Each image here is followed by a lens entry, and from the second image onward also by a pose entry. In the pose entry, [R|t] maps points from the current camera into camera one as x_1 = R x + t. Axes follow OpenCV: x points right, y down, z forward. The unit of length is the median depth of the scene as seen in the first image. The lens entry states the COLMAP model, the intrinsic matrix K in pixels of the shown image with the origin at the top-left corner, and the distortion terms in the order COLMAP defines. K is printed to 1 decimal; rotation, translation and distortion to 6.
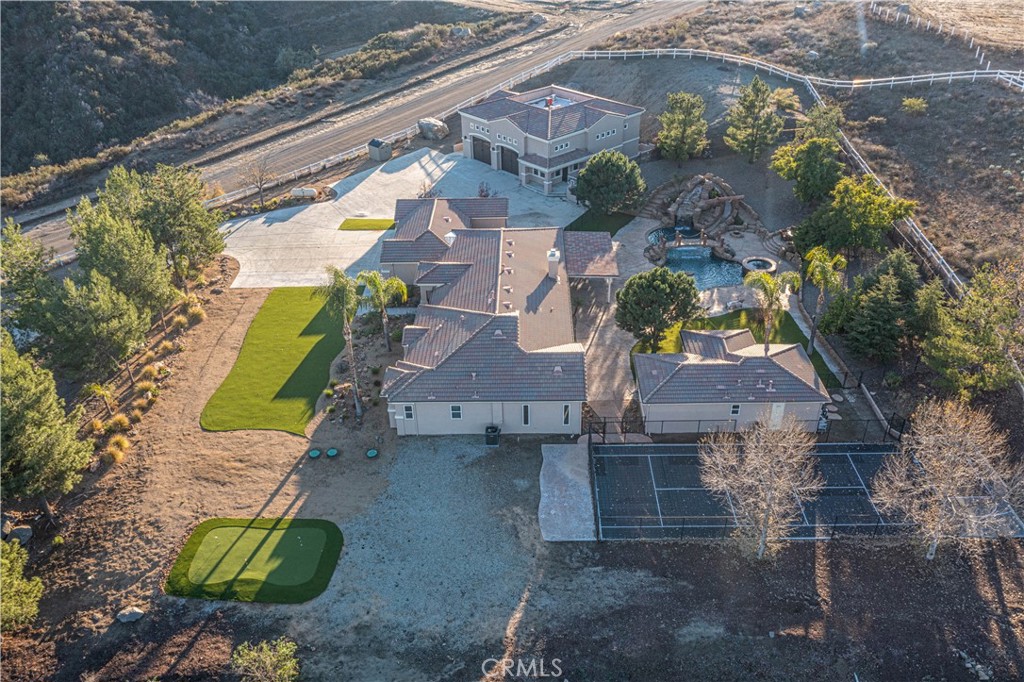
lens RADIAL K [[817.8, 0, 509.2], [0, 817.8, 342.1], [0, 0, 1]] dist [-0.012718, 0.006179]
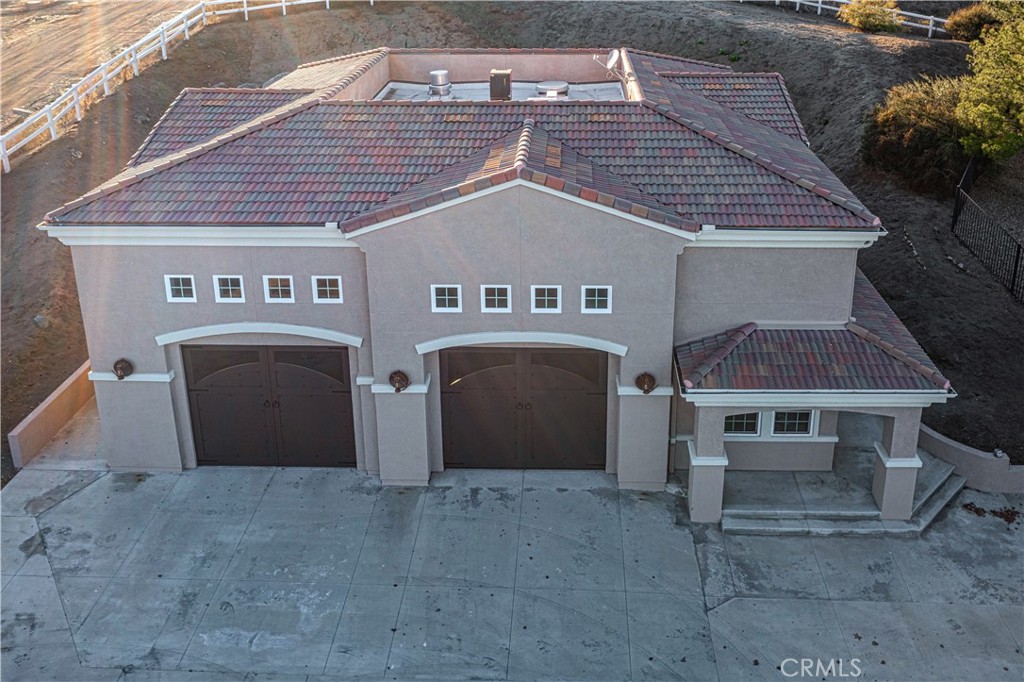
lens RADIAL K [[817.8, 0, 518.7], [0, 817.8, 340.5], [0, 0, 1]] dist [-0.012718, 0.006179]
pose [[0.692824, -0.340288, 0.635766, -0.128018], [0.383077, 0.920641, 0.075308, -0.293337], [-0.610939, 0.191372, 0.768199, 1.011471]]
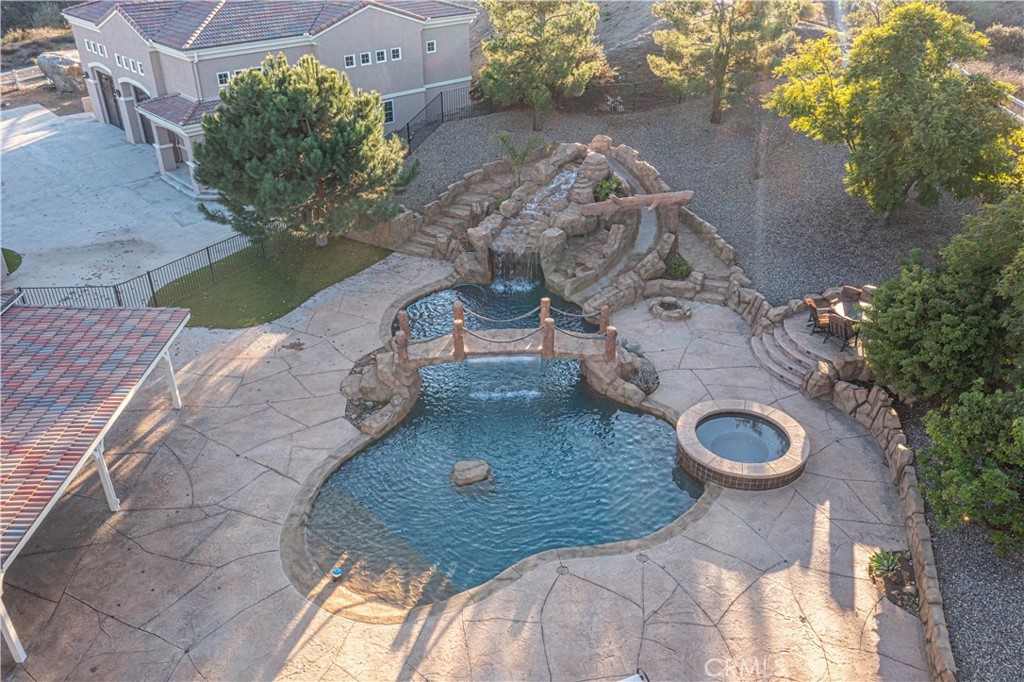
lens RADIAL K [[817.8, 0, 511.9], [0, 817.8, 339.9], [0, 0, 1]] dist [-0.012718, 0.006179]
pose [[0.999640, 0.003622, 0.026567, 0.208156], [-0.002410, 0.998962, -0.045488, -0.104944], [-0.026704, 0.045407, 0.998612, 0.681074]]
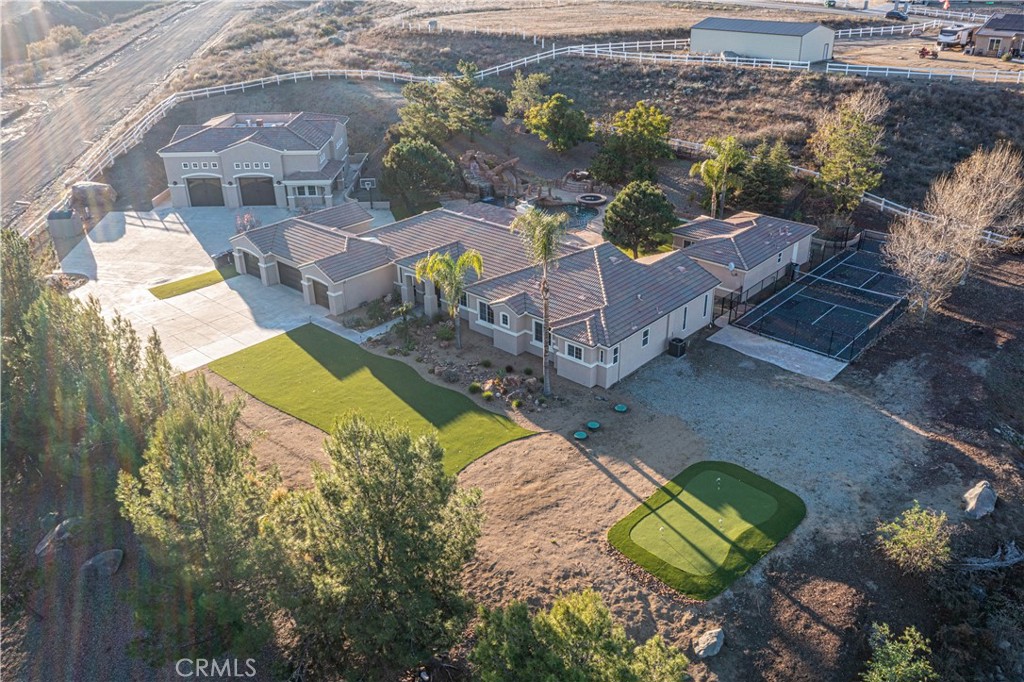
lens RADIAL K [[817.8, 0, 513.8], [0, 817.8, 338.3], [0, 0, 1]] dist [-0.012718, 0.006179]
pose [[0.654360, -0.318674, 0.685755, -0.543142], [0.400031, 0.915459, 0.043702, -0.010190], [-0.641707, 0.245726, 0.726520, 0.280524]]
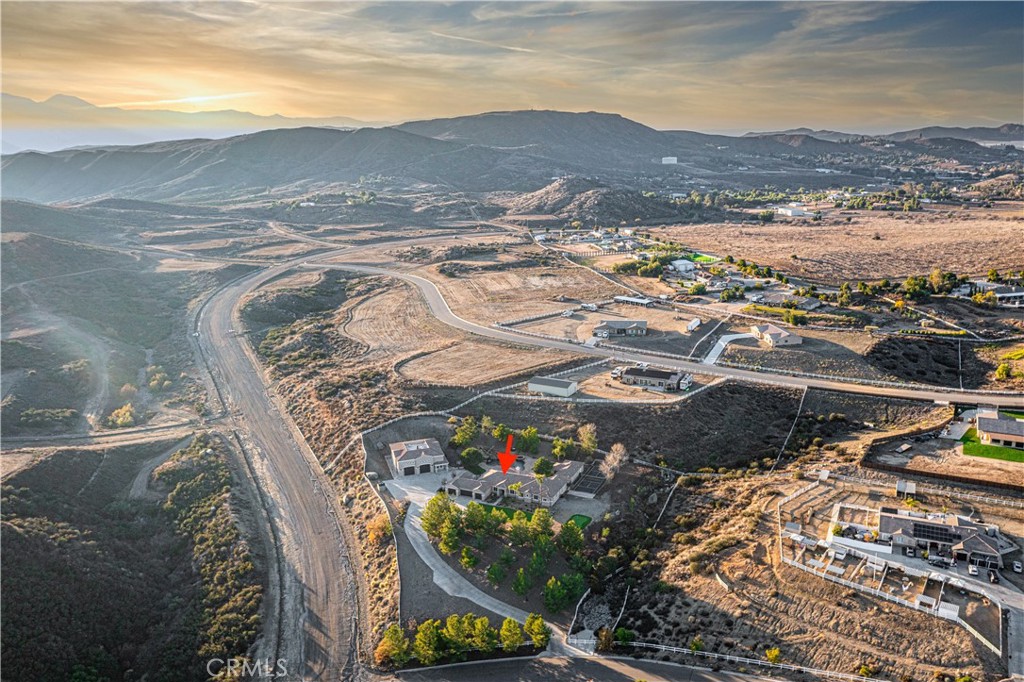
lens RADIAL K [[817.8, 0, 514.1], [0, 817.8, 341.6], [0, 0, 1]] dist [-0.012718, 0.006179]
pose [[0.397015, -0.224446, 0.889946, -2.732562], [0.504170, 0.863575, -0.007121, -0.502897], [-0.766936, 0.451511, 0.456011, -0.878323]]
